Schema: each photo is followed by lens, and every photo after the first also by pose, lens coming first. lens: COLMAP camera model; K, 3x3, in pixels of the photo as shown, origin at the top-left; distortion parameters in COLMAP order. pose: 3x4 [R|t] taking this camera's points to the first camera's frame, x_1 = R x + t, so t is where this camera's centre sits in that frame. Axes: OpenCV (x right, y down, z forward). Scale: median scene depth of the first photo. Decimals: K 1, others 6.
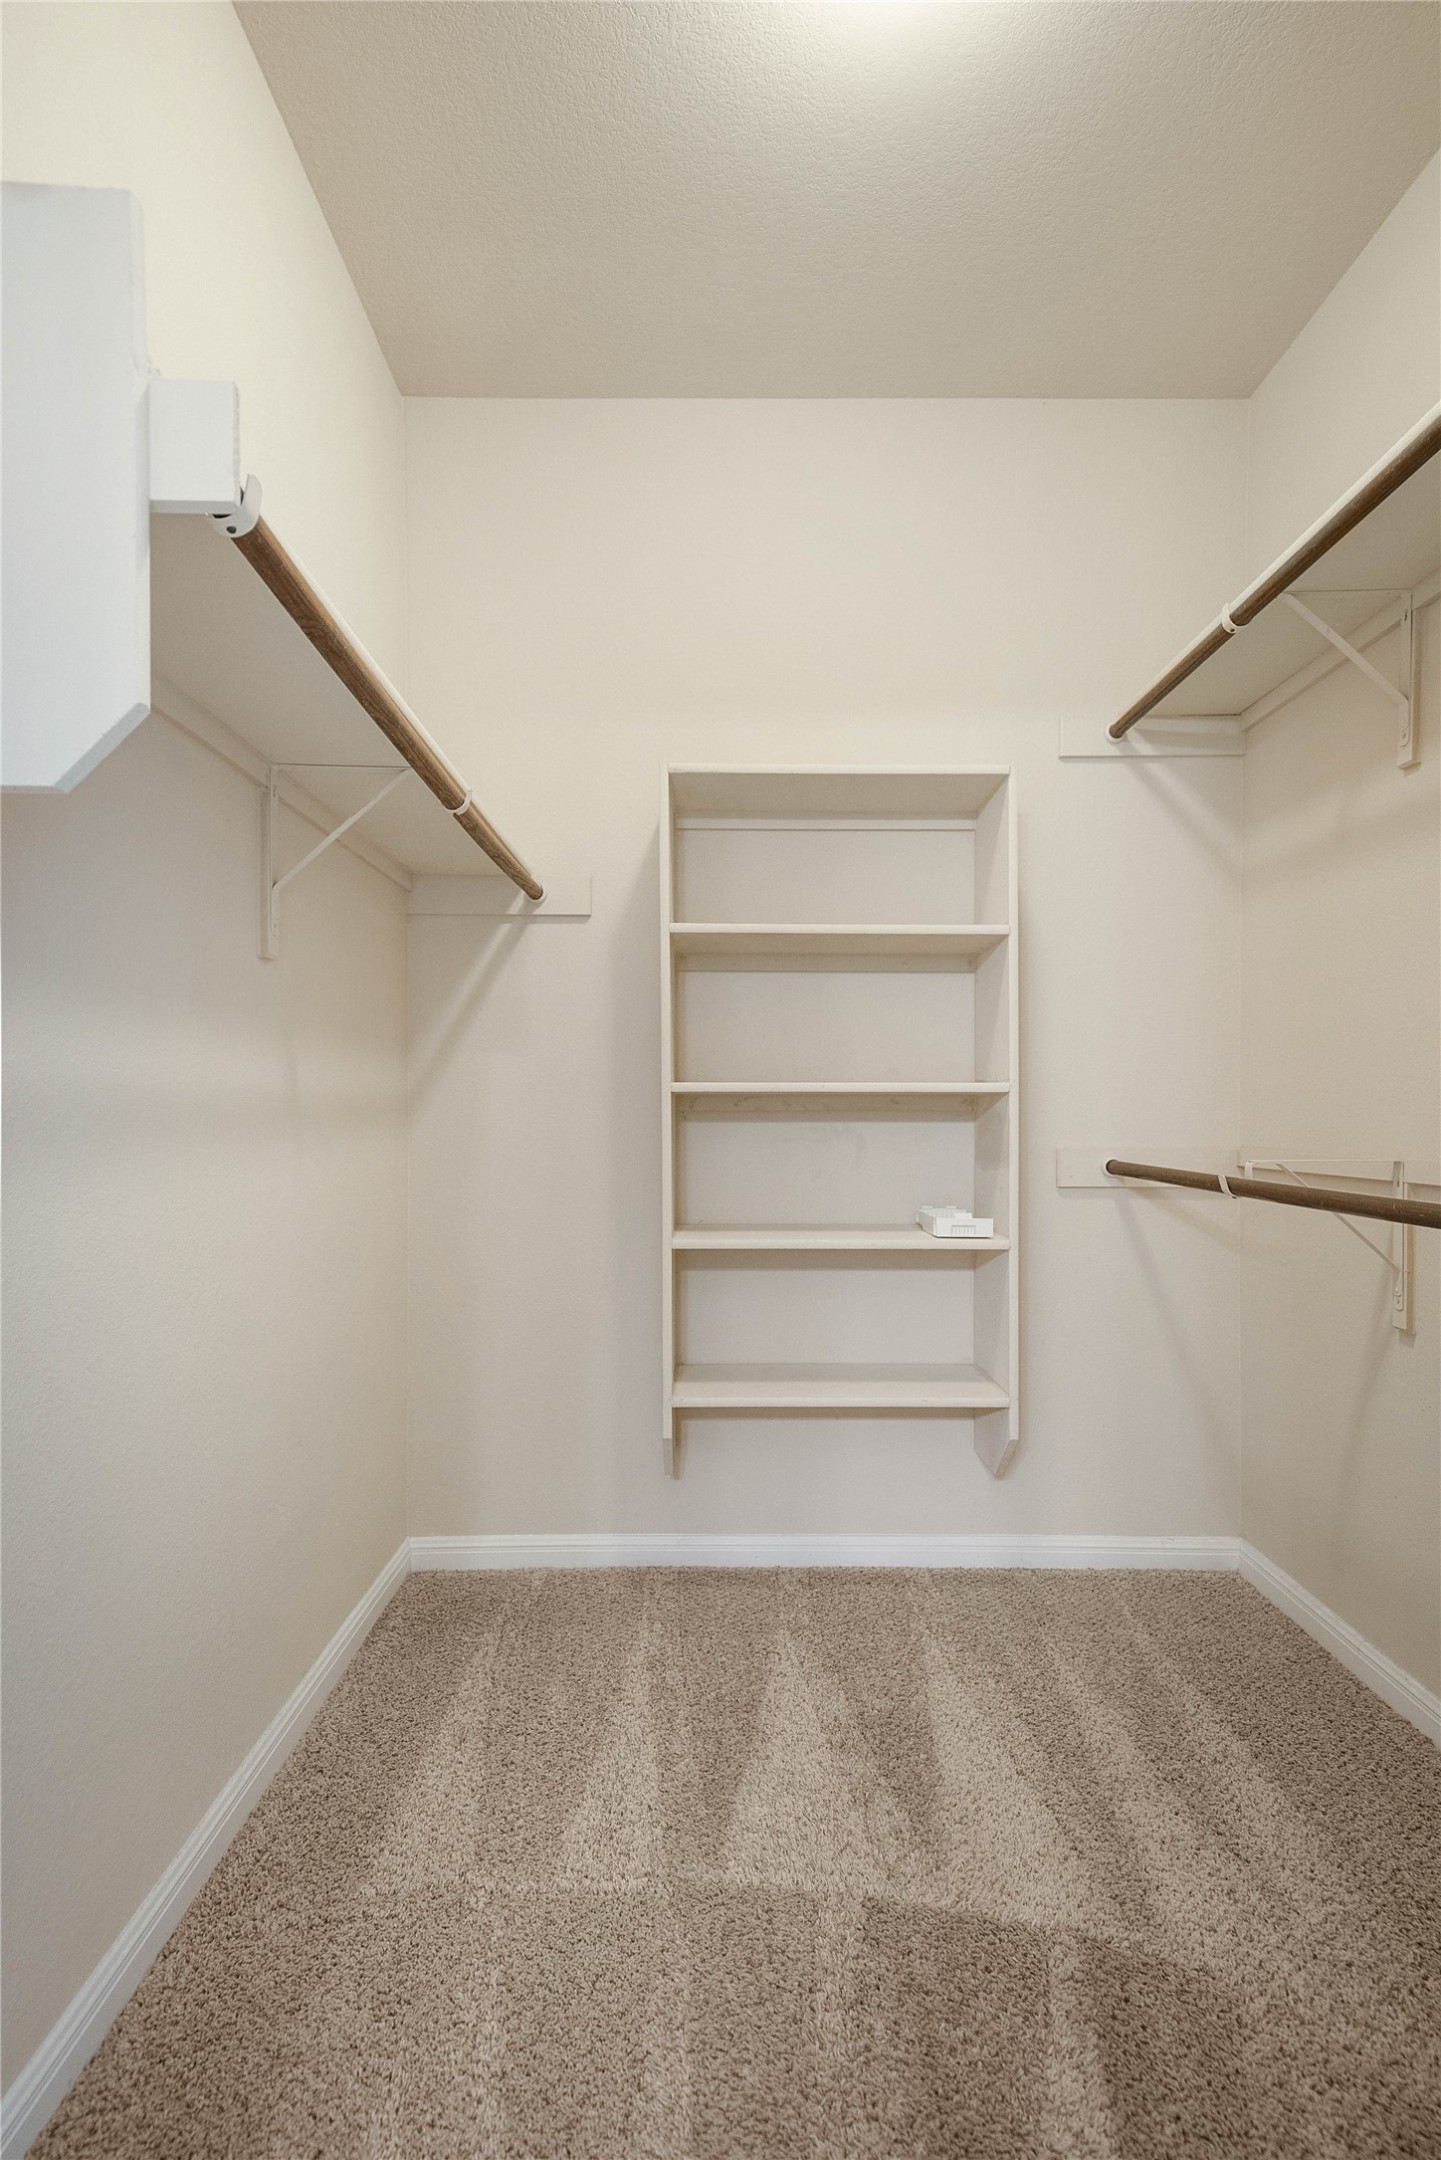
lens RADIAL K [[1052.9, 0, 719.9], [0, 1052.9, 1113.9], [0, 0, 1]] dist [0.025124, 0.000841]
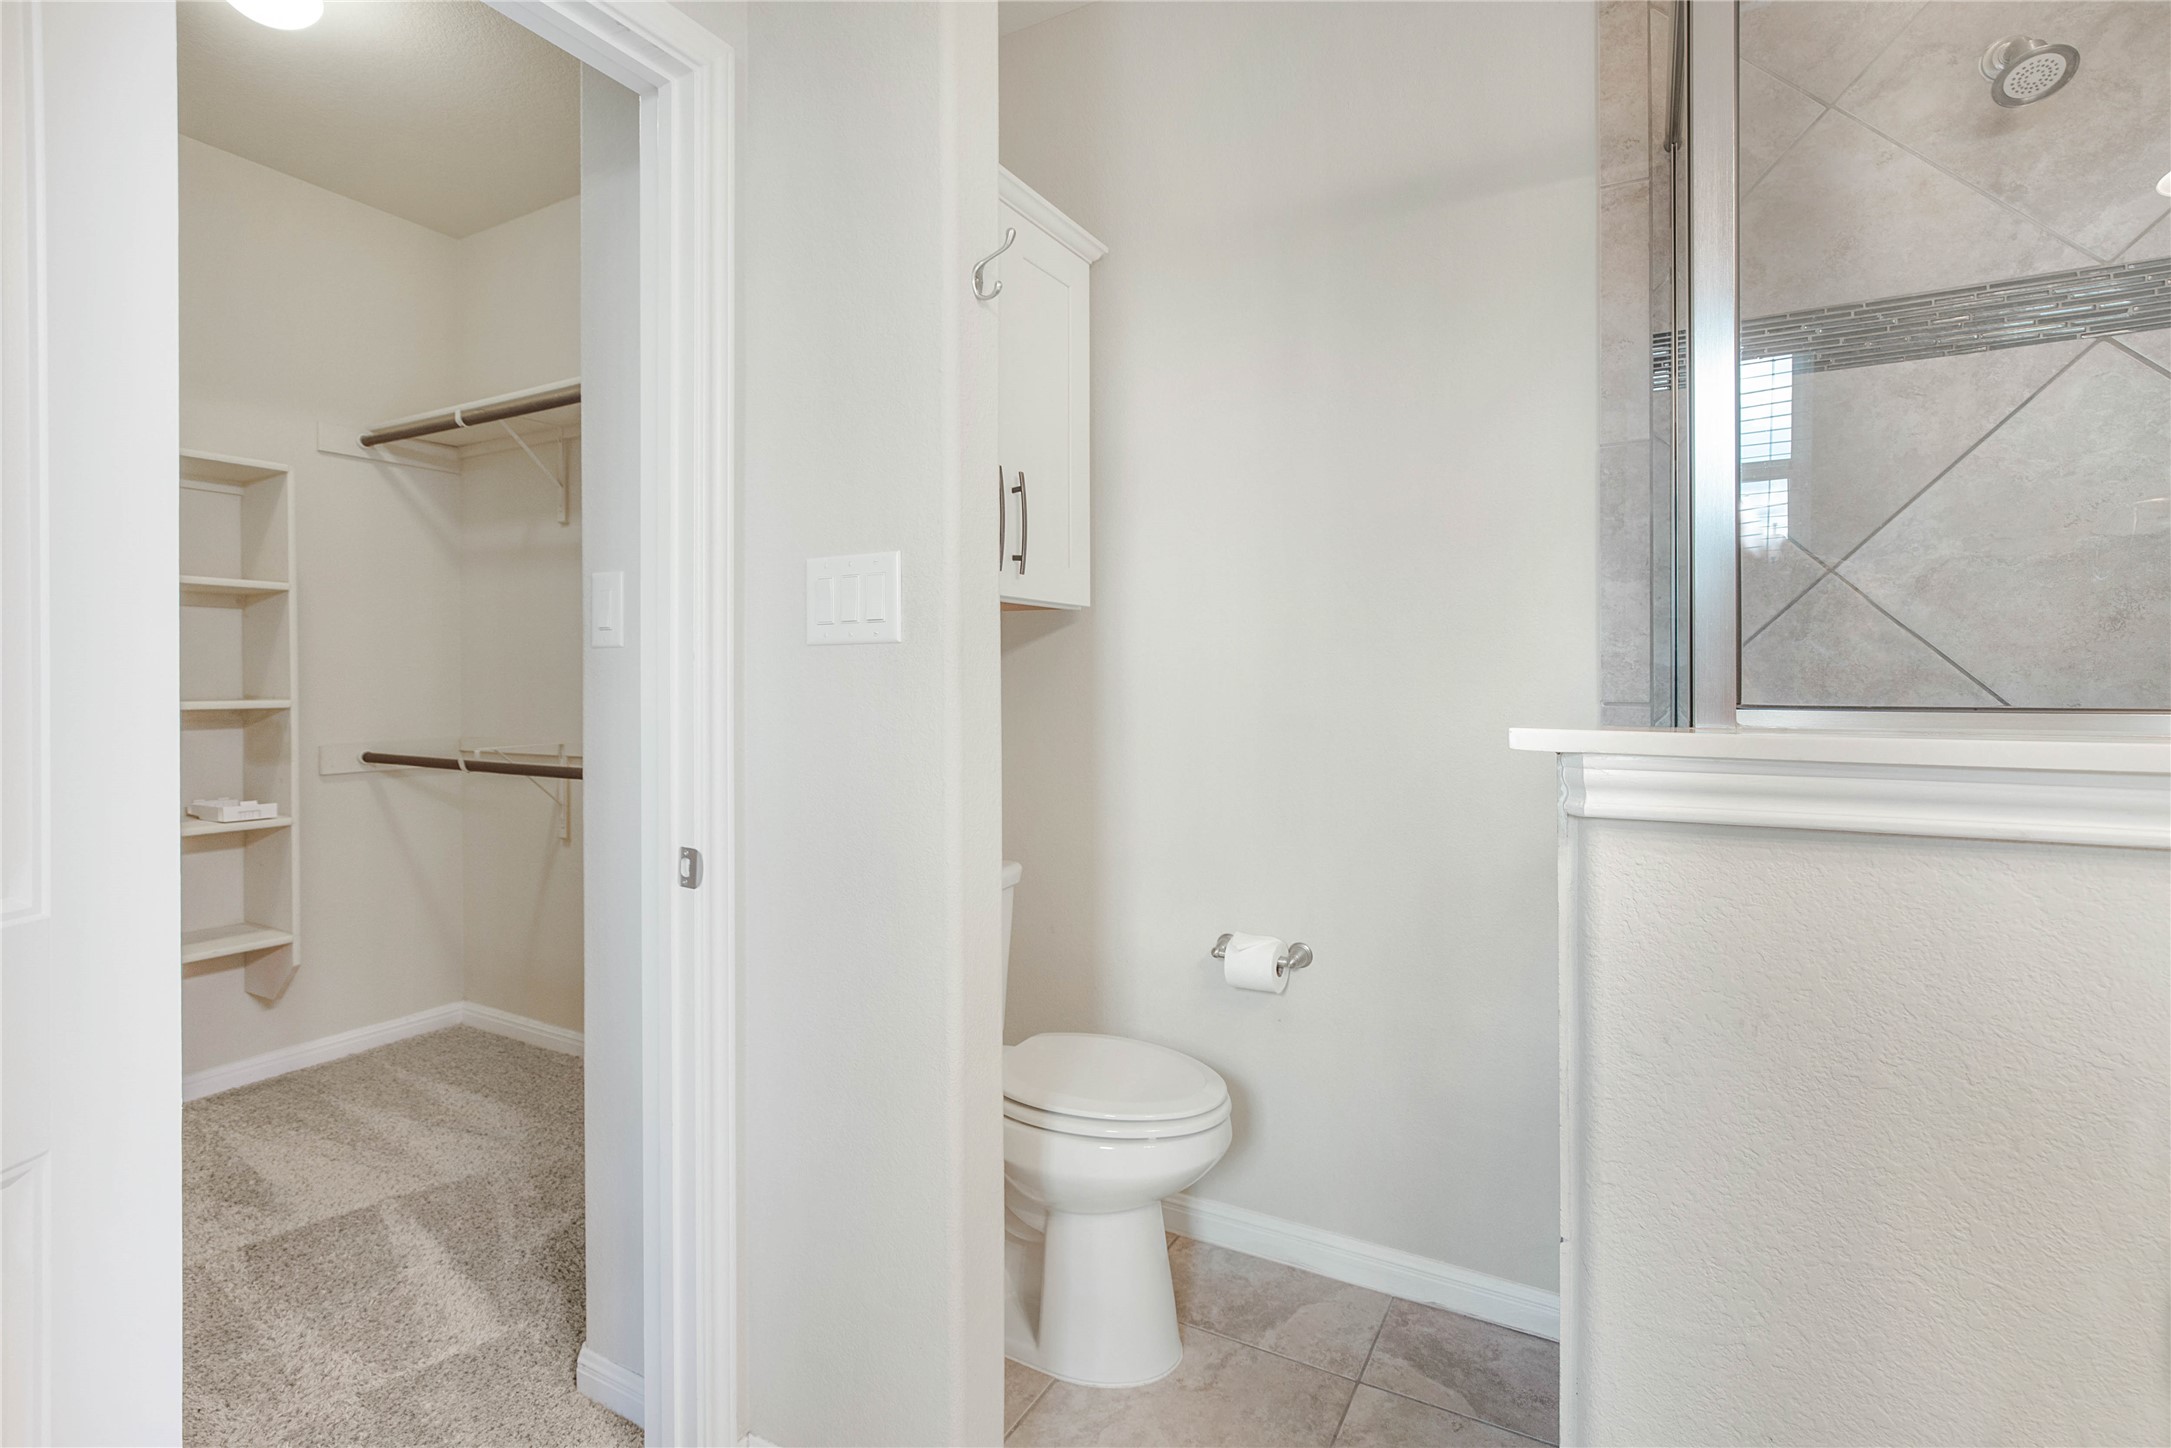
lens RADIAL K [[1010.9, 0, 1079.1], [0, 1010.9, 688.2], [0, 0, 1]] dist [-0.003244, 0.000586]
pose [[0.501018, -0.010527, 0.865373, -0.337764], [0.007018, 0.999943, 0.008101, -0.049222], [-0.865409, 0.002014, 0.501063, -0.516500]]
